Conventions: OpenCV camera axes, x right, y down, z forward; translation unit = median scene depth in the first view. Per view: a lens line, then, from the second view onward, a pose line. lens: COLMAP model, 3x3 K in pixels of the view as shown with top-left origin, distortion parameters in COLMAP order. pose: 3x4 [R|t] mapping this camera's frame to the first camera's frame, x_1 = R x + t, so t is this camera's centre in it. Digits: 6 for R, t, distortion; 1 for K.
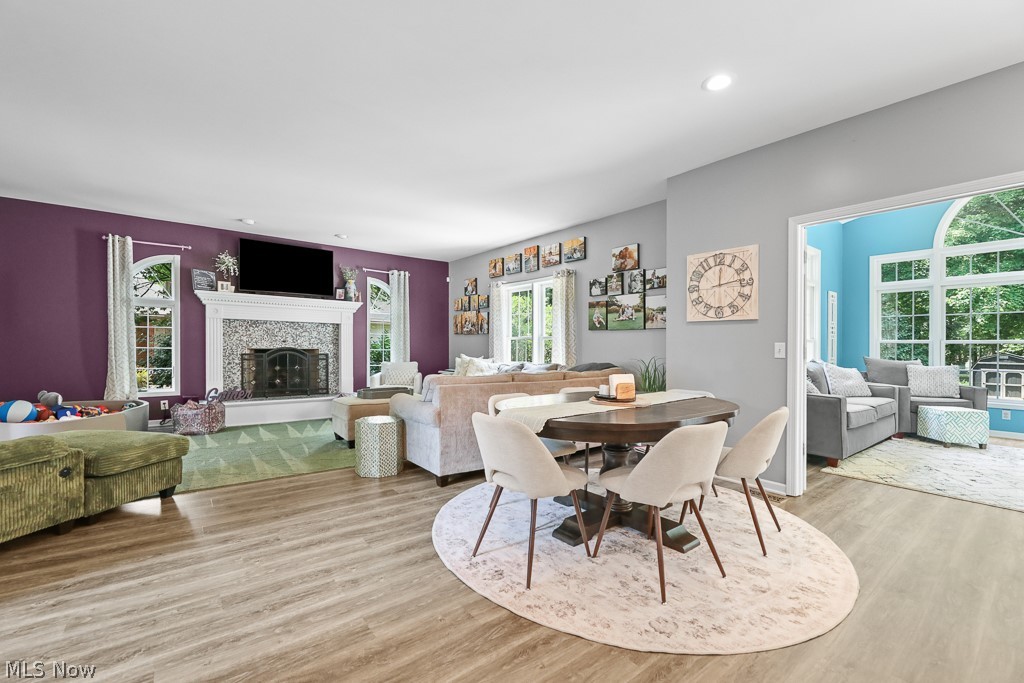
lens RADIAL K [[437.1, 0, 501.2], [0, 437.1, 345.0], [0, 0, 1]] dist [0.000099, -0.000135]
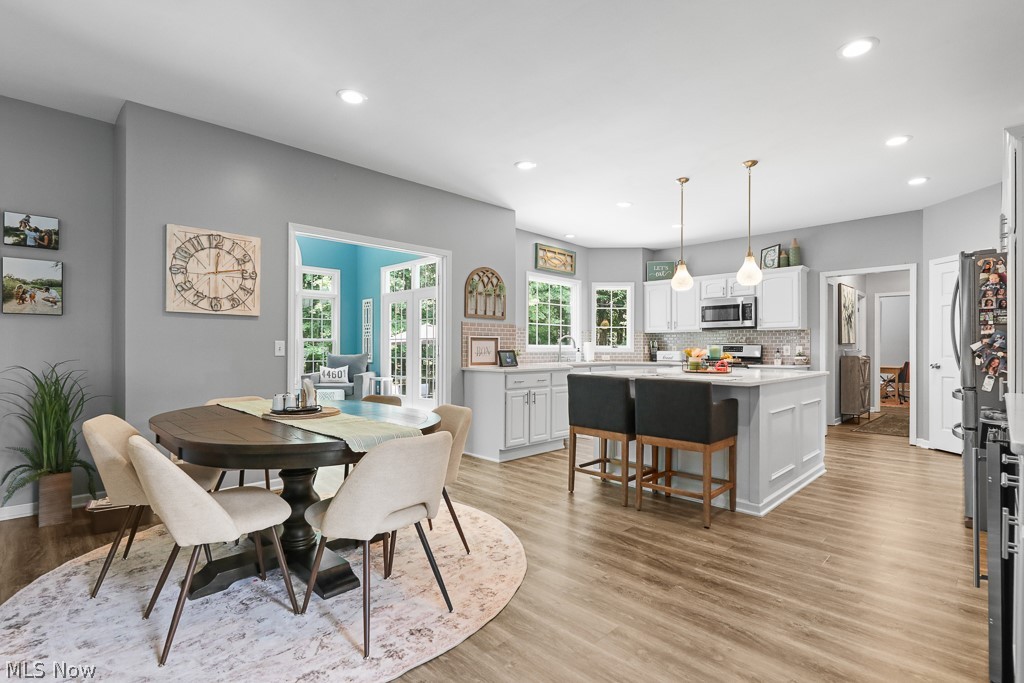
lens RADIAL K [[502.3, 0, 523.7], [0, 502.3, 349.0], [0, 0, 1]] dist [0.001670, 0.000540]
pose [[-0.162078, -0.013343, 0.986688, -0.442397], [-0.008116, 0.999893, 0.012189, -0.004092], [-0.986745, -0.006033, -0.162168, 0.452371]]
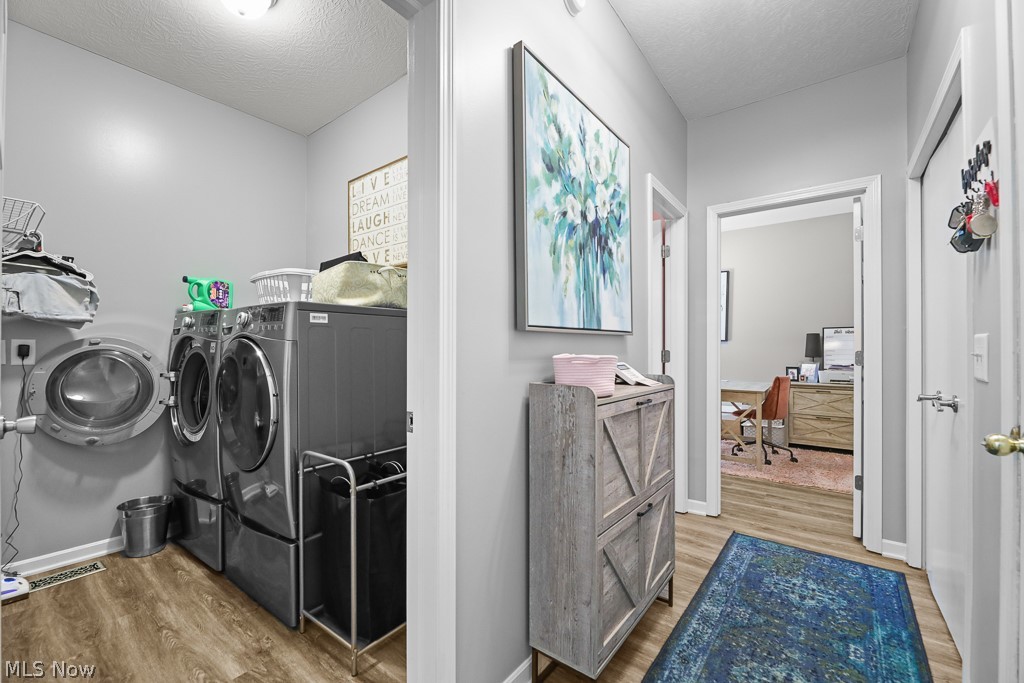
lens RADIAL K [[422.8, 0, 514.9], [0, 422.8, 350.2], [0, 0, 1]] dist [0.002443, 0.000297]
pose [[-0.277706, -0.010653, 0.960607, 0.815295], [-0.006196, 0.999938, 0.009298, 0.003997], [-0.960646, -0.003370, -0.277754, -0.840527]]
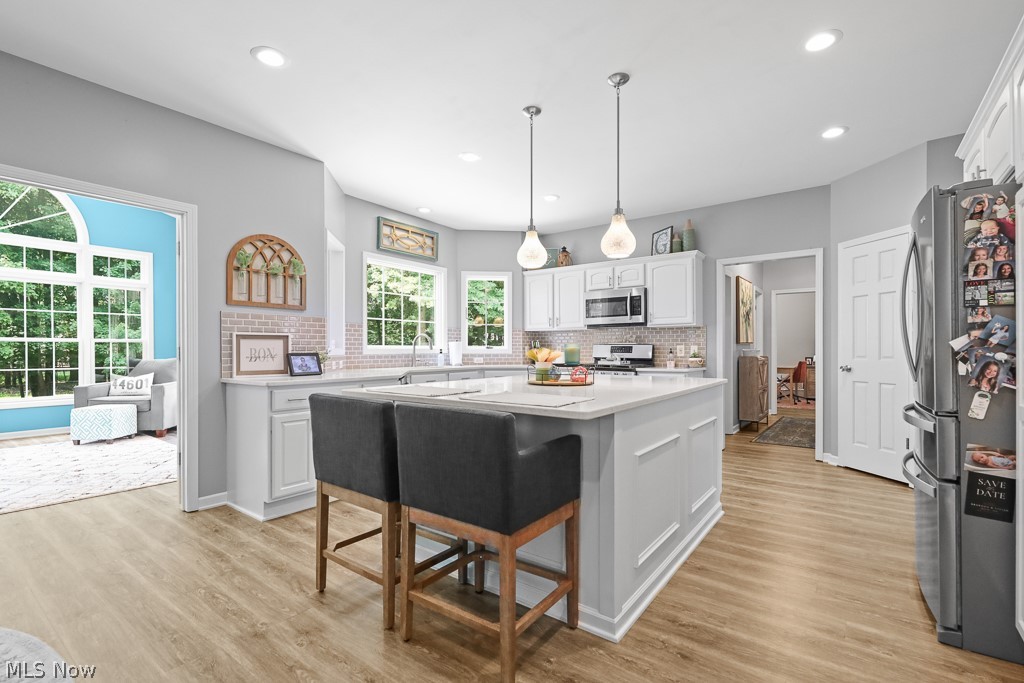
lens RADIAL K [[465.3, 0, 513.0], [0, 465.3, 353.5], [0, 0, 1]] dist [0.000447, 0.000389]
pose [[-0.275204, -0.019285, 0.961192, -0.112335], [-0.004208, 0.999813, 0.018855, -0.001638], [-0.961377, 0.001144, -0.275234, 0.170286]]
